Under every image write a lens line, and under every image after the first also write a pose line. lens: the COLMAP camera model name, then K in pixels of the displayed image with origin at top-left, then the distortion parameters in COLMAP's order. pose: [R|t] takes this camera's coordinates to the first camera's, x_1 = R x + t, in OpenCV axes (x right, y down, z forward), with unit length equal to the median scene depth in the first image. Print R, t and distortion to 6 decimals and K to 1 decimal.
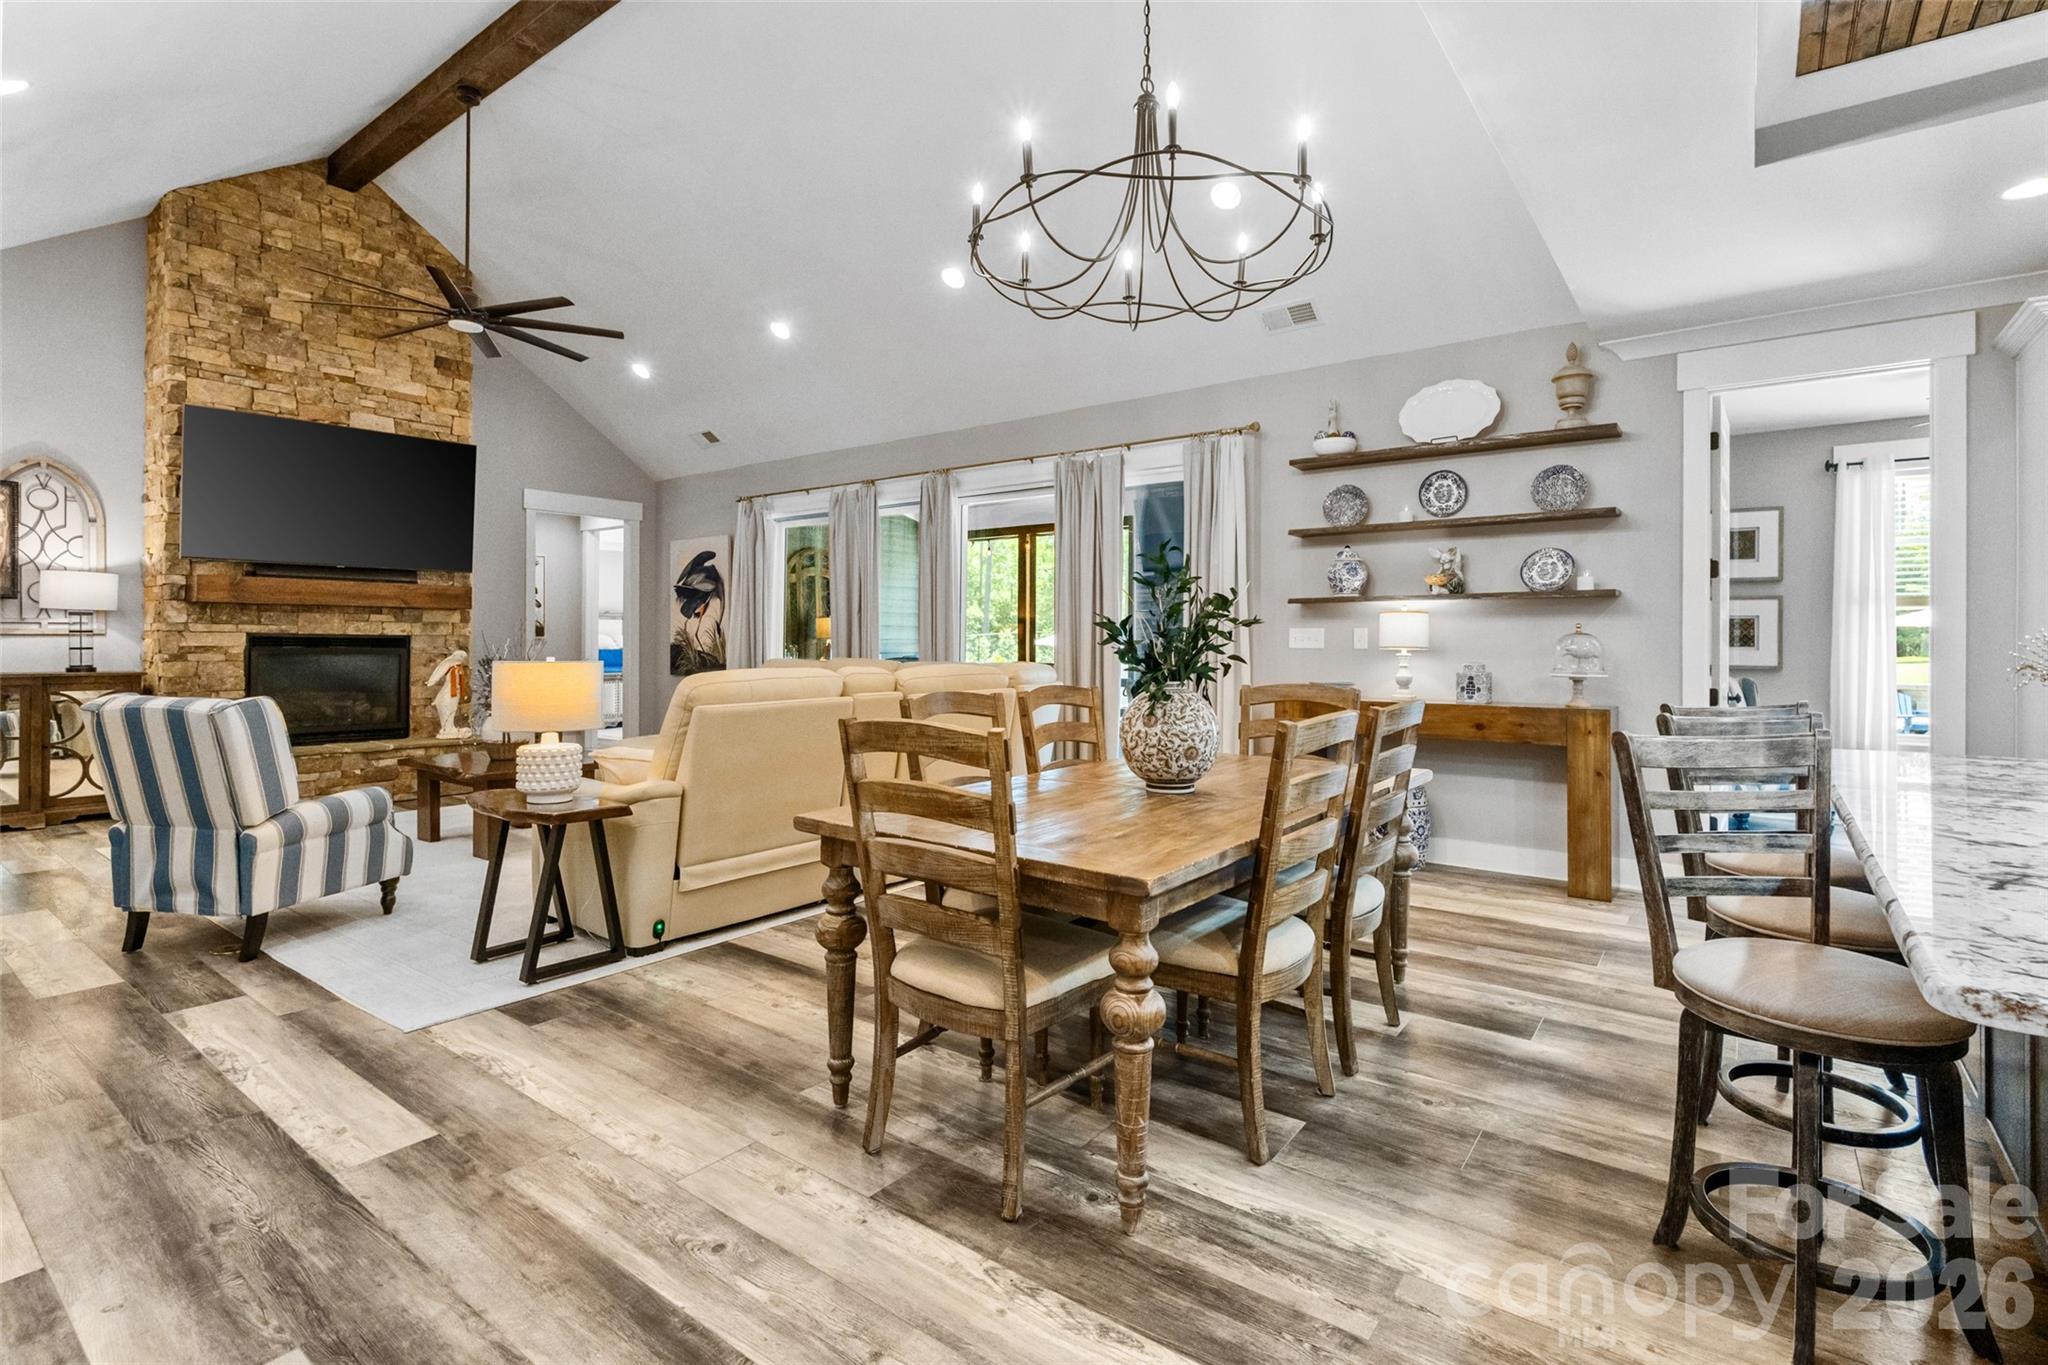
lens RADIAL K [[969.2, 0, 1038.8], [0, 969.2, 644.4], [0, 0, 1]] dist [-0.006101, -0.000525]
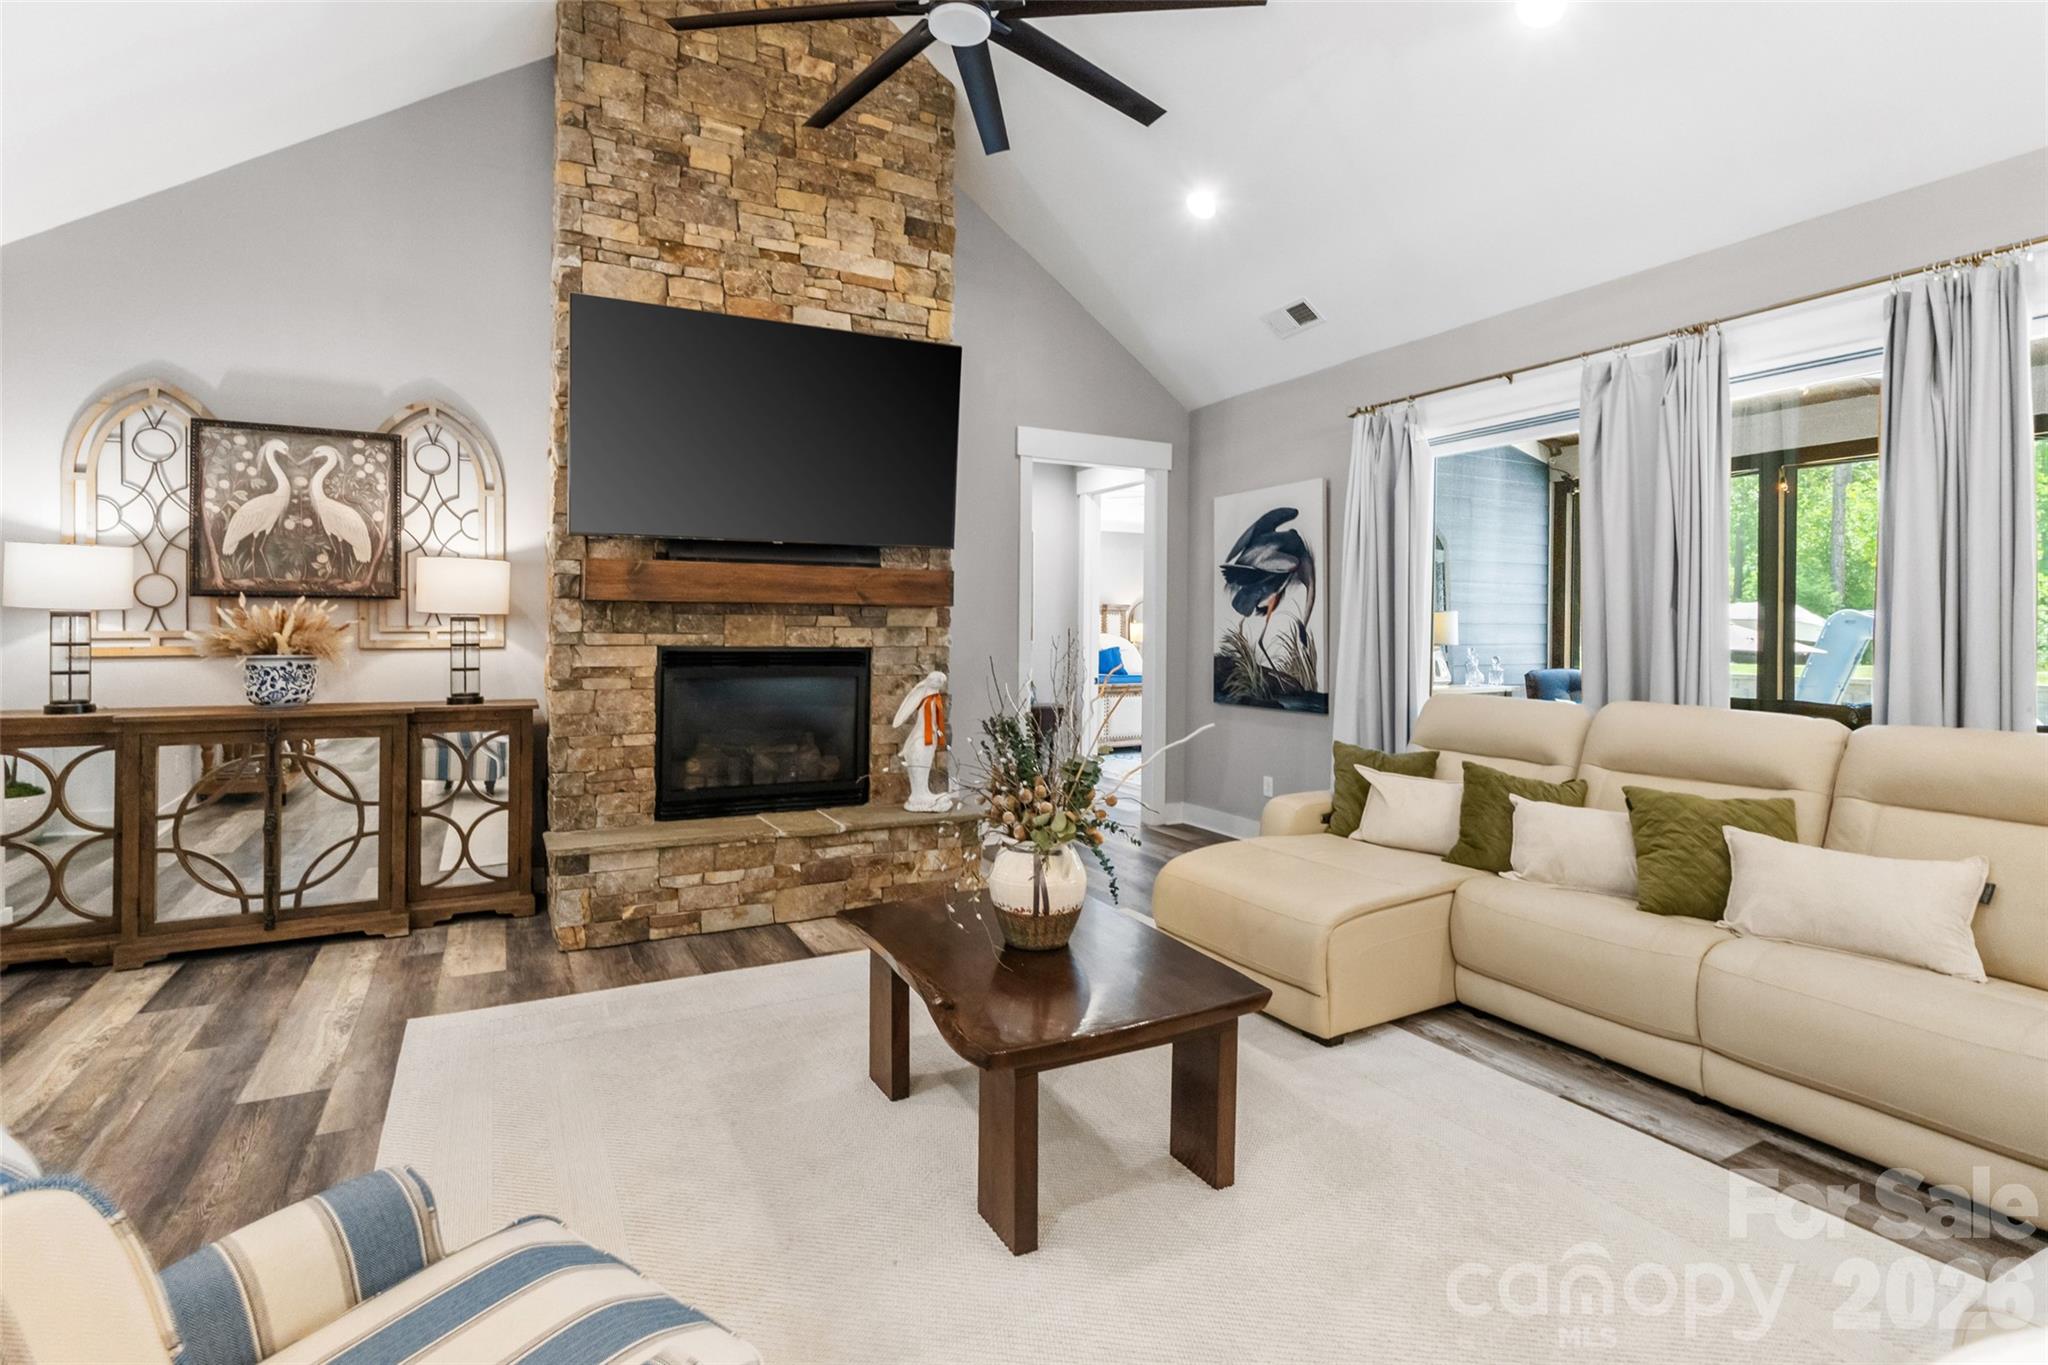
lens RADIAL K [[969.2, 0, 1029.0], [0, 969.2, 628.1], [0, 0, 1]] dist [-0.006101, -0.000525]
pose [[0.909709, 0.000946, -0.415245, -0.323638], [-0.003033, 0.999986, -0.004368, -0.022640], [0.415235, 0.005233, 0.909699, 0.515811]]
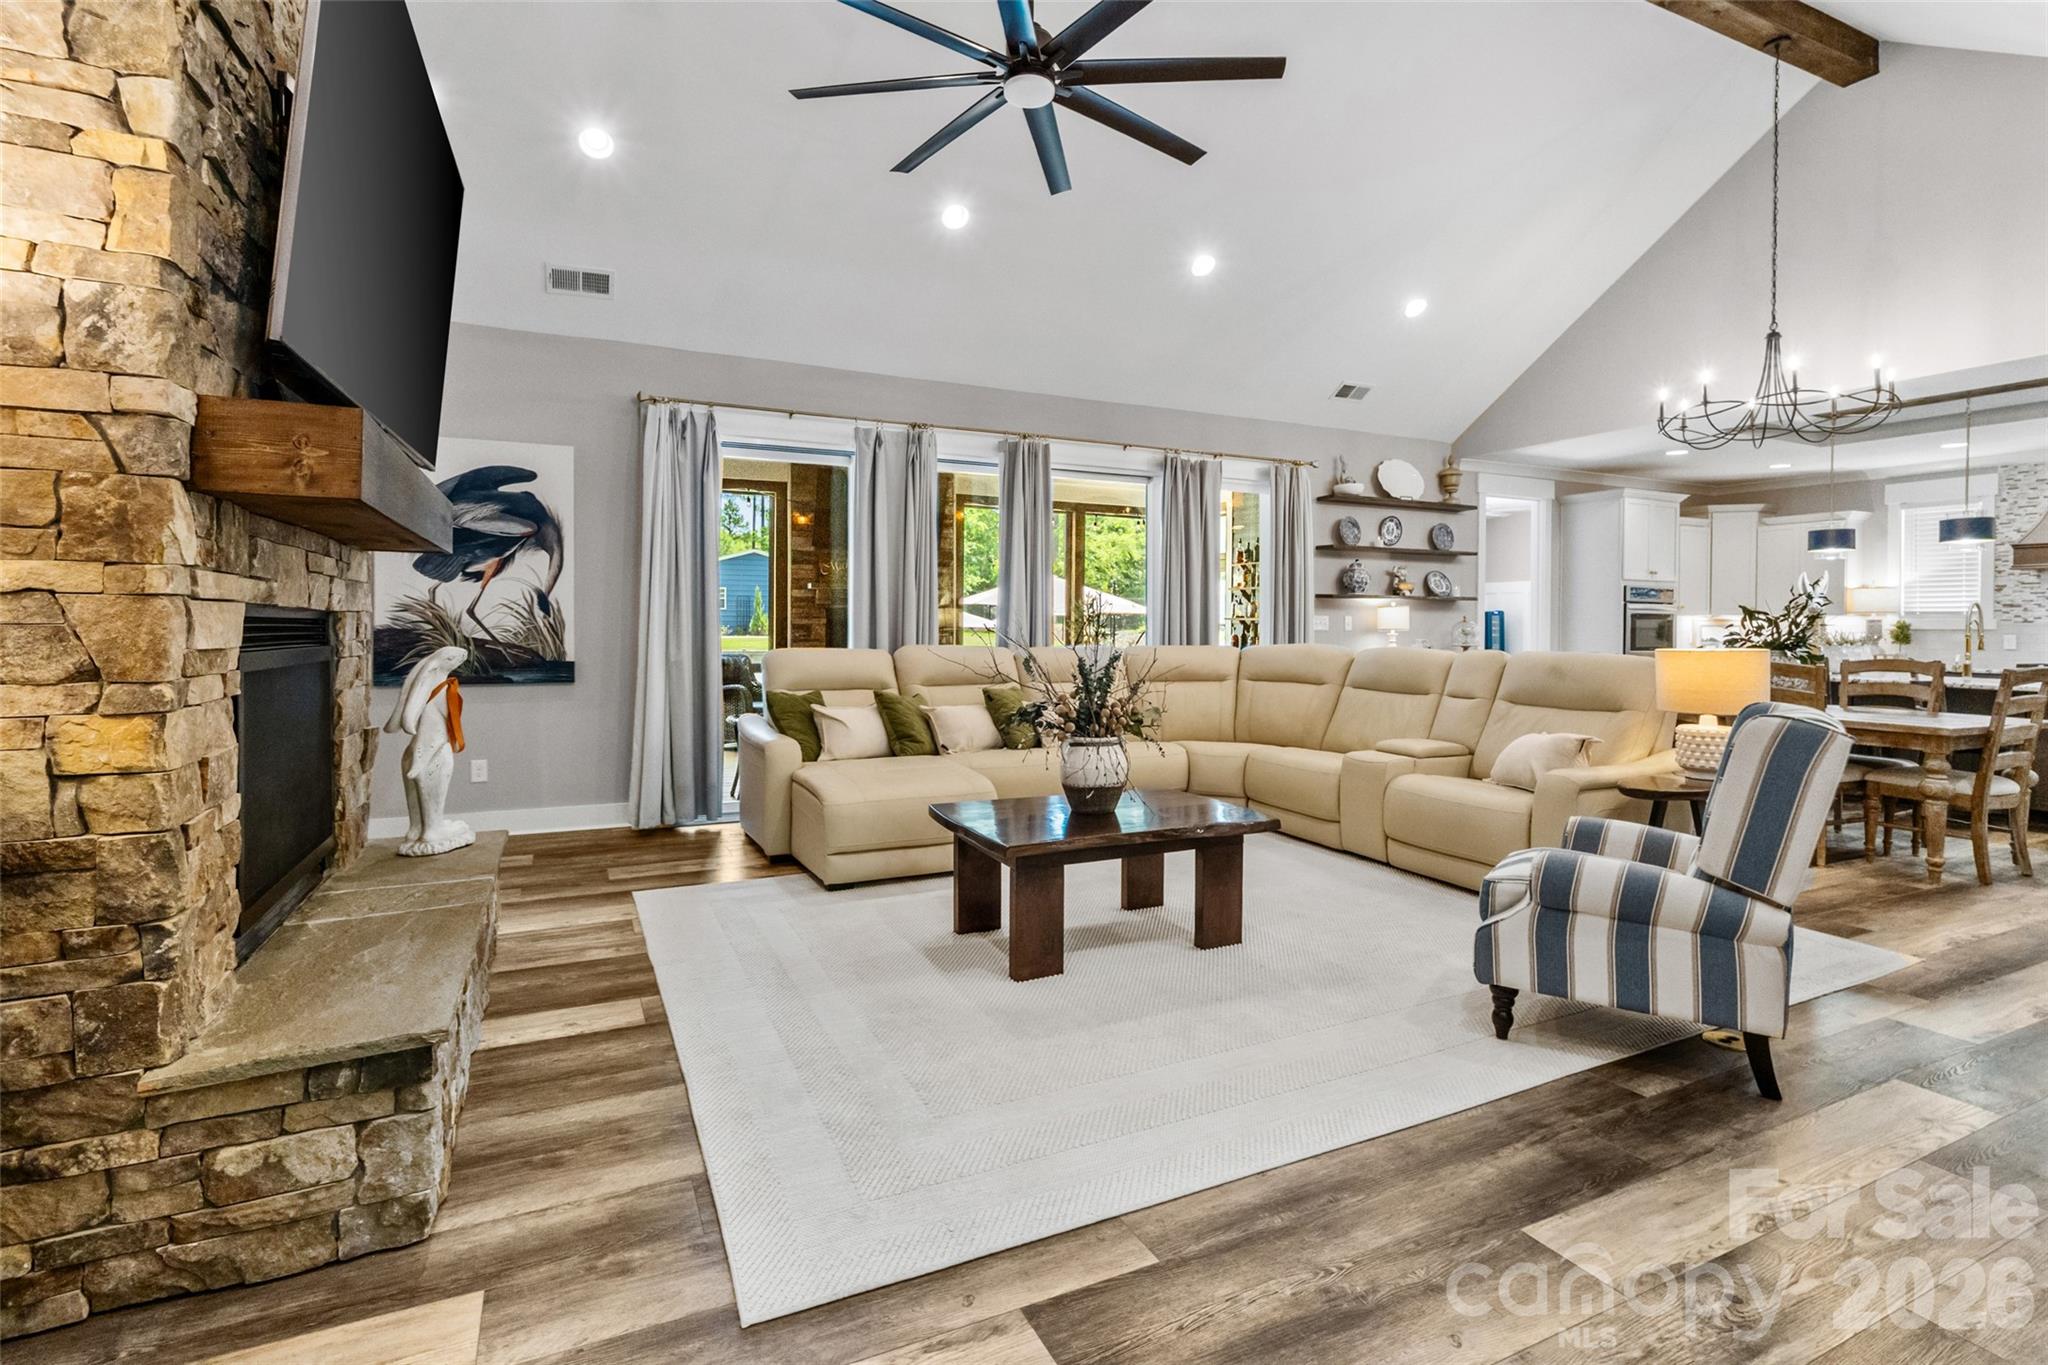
lens RADIAL K [[969.2, 0, 1014.1], [0, 969.2, 628.7], [0, 0, 1]] dist [-0.006101, -0.000525]
pose [[0.458442, -0.005621, 0.888706, -0.997442], [-0.002043, 0.999971, 0.007378, -0.006669], [-0.888722, -0.005198, 0.458417, 0.656090]]
